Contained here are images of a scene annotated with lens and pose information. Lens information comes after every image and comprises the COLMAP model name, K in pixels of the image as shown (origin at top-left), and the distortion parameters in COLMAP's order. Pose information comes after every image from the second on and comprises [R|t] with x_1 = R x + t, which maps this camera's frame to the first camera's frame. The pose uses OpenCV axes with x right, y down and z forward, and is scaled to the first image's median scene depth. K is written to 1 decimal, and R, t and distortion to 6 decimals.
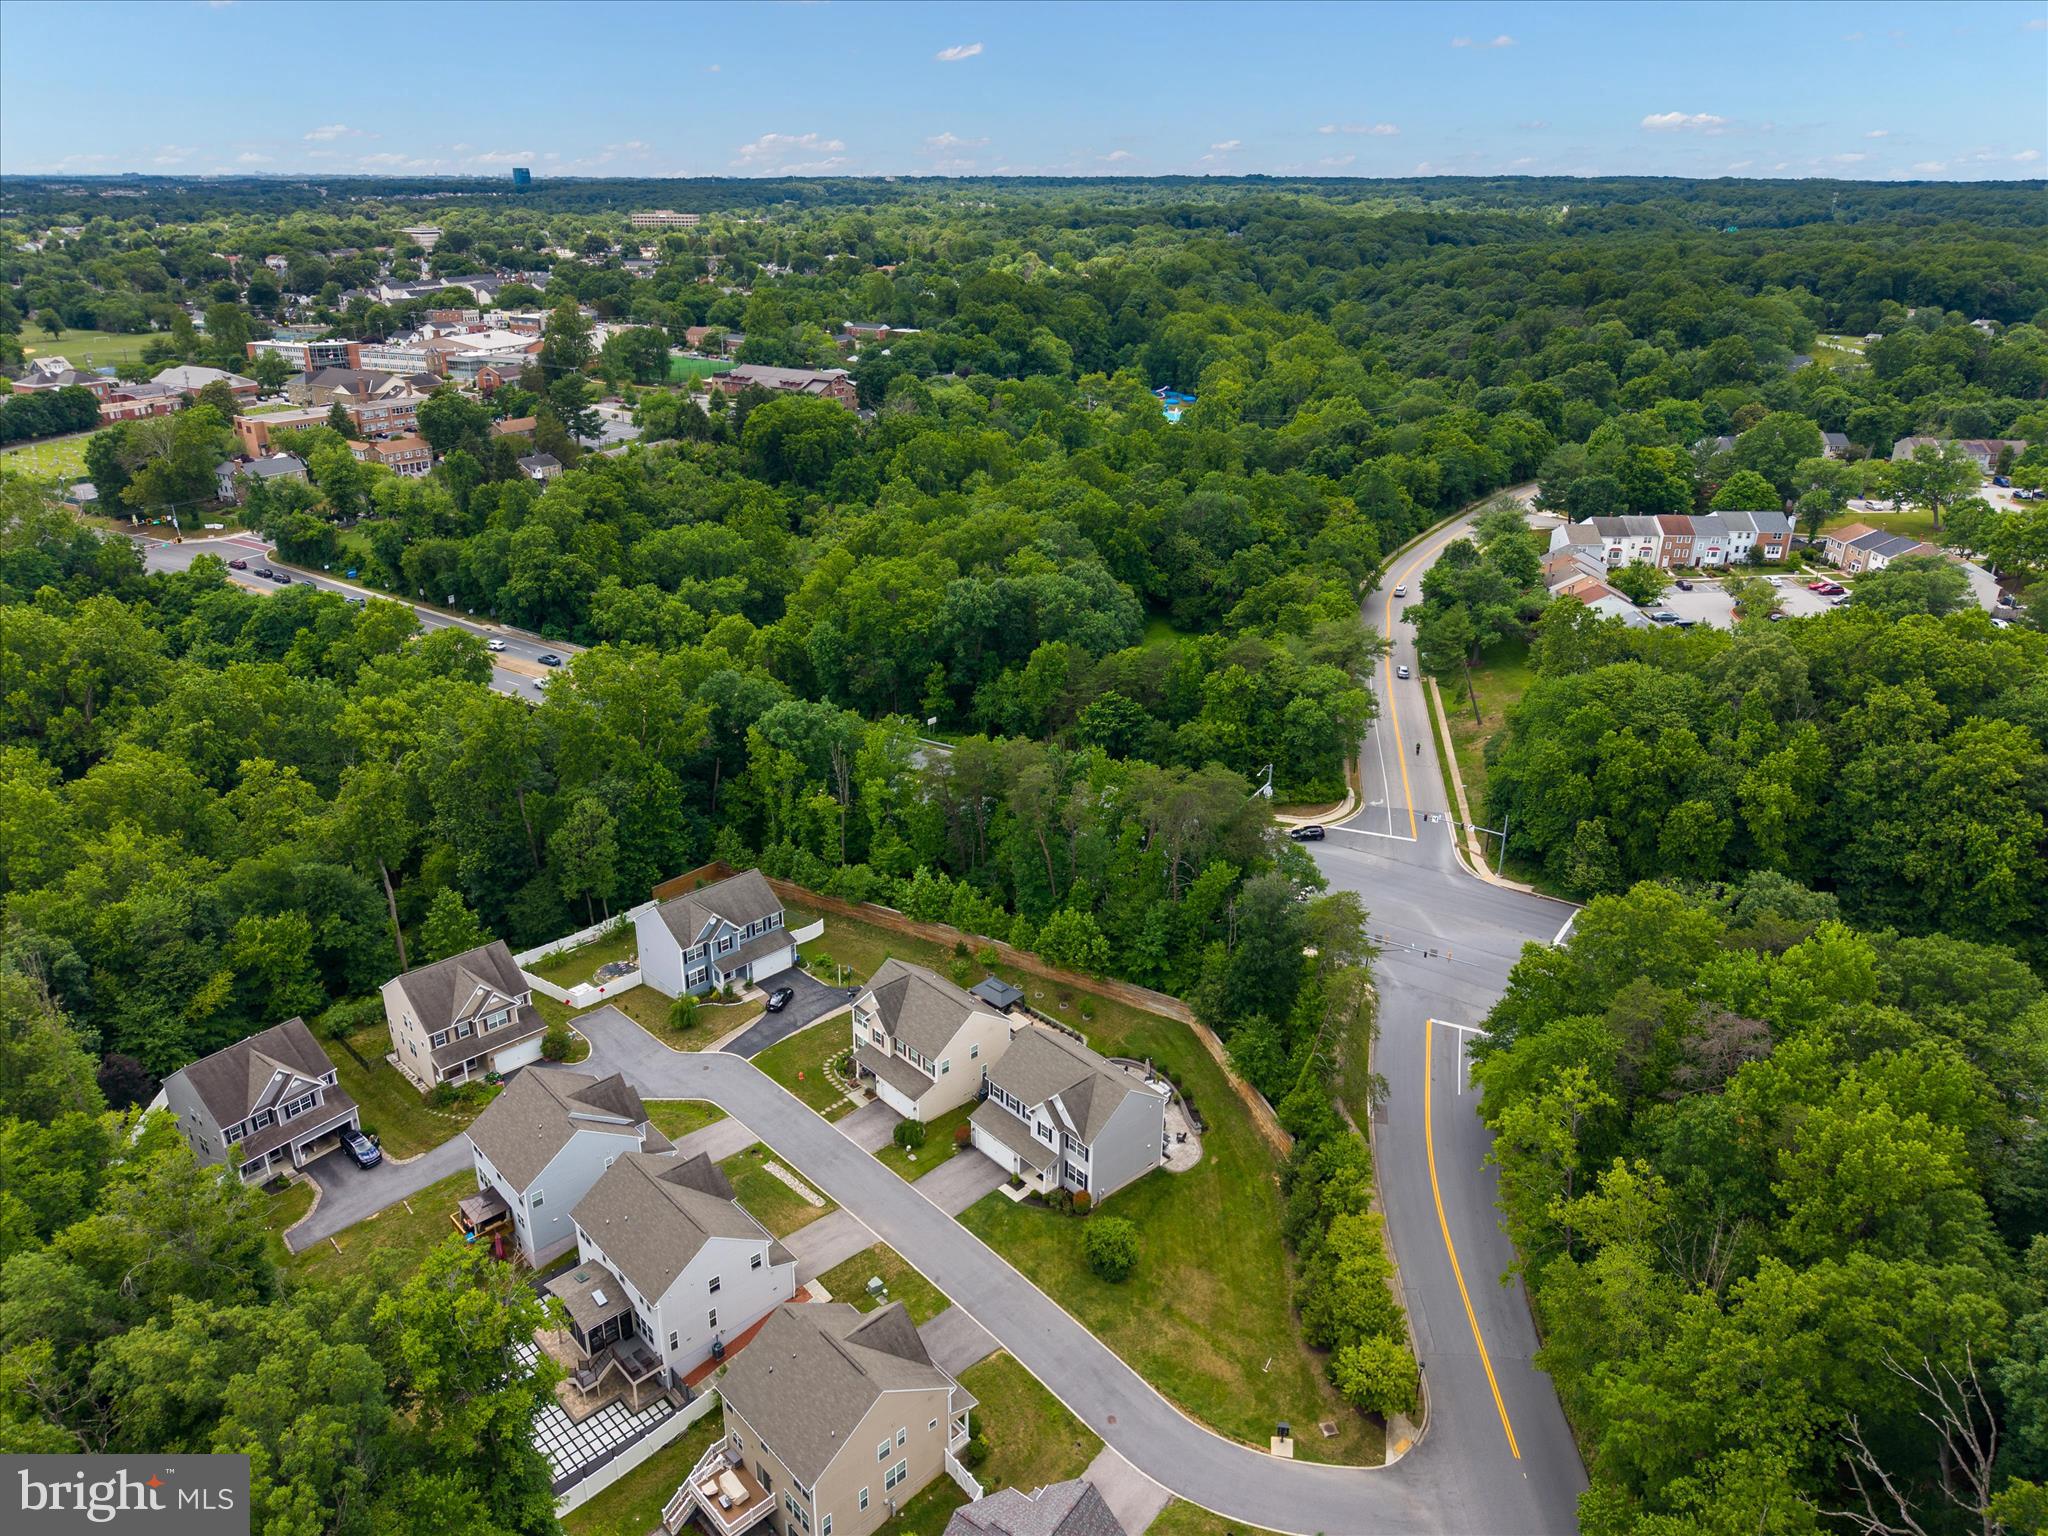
lens RADIAL K [[1400.3, 0, 1024.4], [0, 1400.3, 705.3], [0, 0, 1]] dist [0.003780, 0.000268]
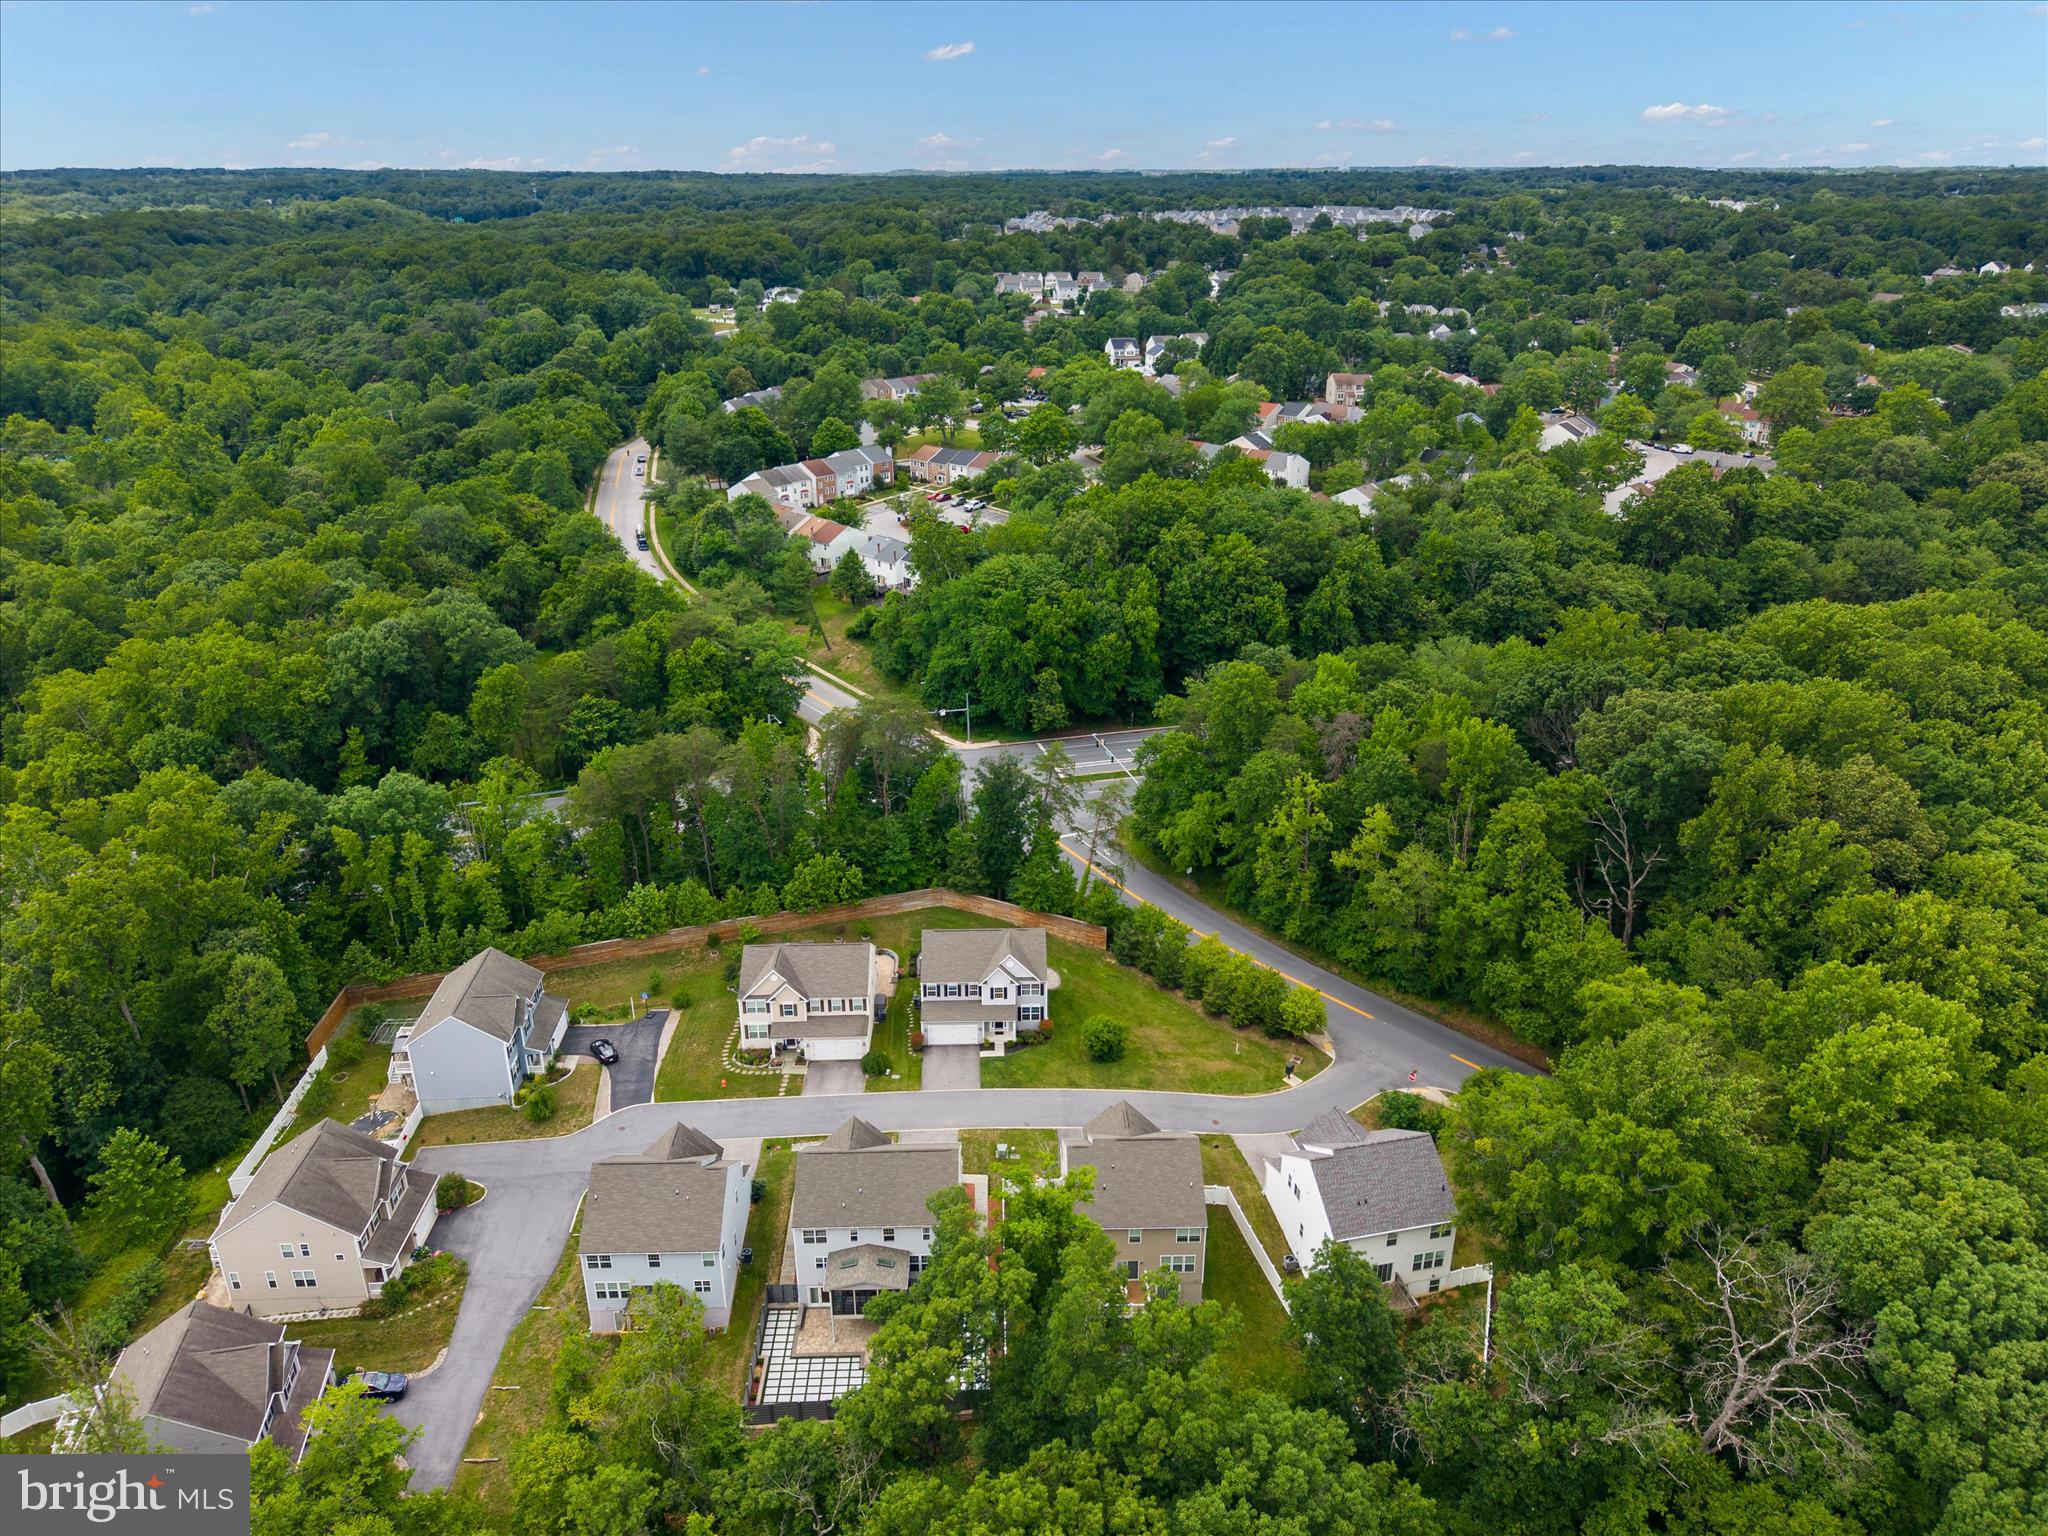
lens RADIAL K [[1406.2, 0, 1031.1], [0, 1406.2, 774.1], [0, 0, 1]] dist [0.061489, -0.082554]
pose [[0.666878, -0.308463, 0.678325, -0.686473], [0.277696, 0.947603, 0.157906, -0.050524], [-0.691491, 0.083064, 0.717594, 0.102949]]
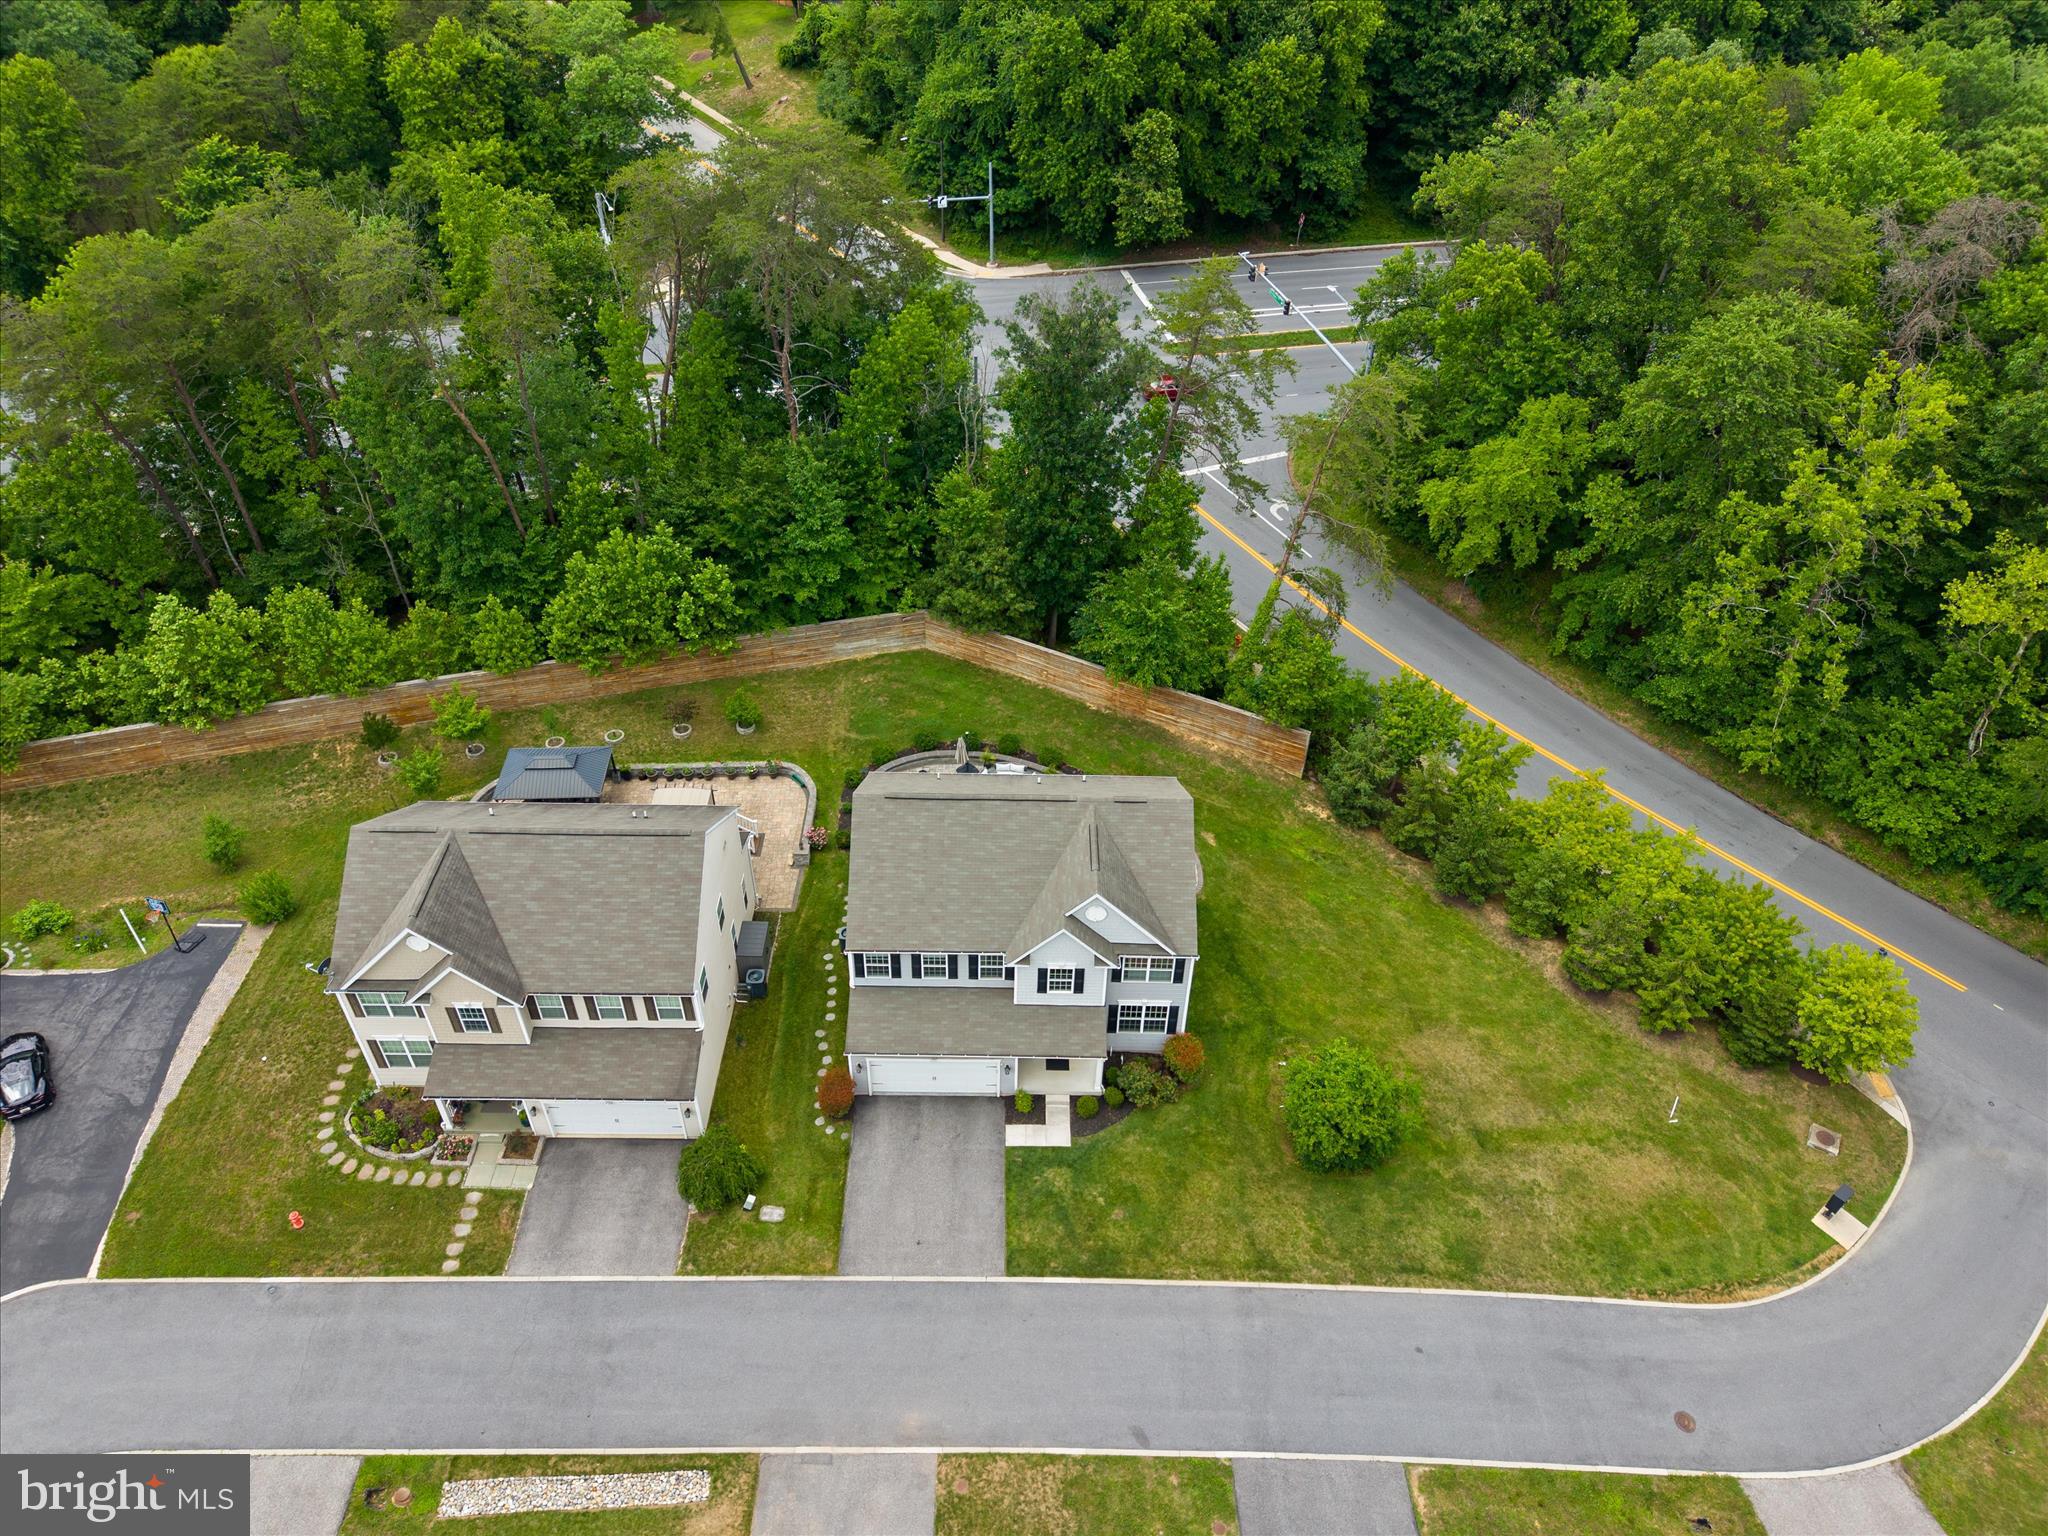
lens RADIAL K [[1406.2, 0, 1031.1], [0, 1406.2, 774.1], [0, 0, 1]] dist [0.061489, -0.082554]
pose [[0.687147, -0.478714, 0.546499, -0.189048], [0.253400, 0.862900, 0.437255, 0.054667], [-0.680895, -0.161975, 0.714245, 0.673407]]
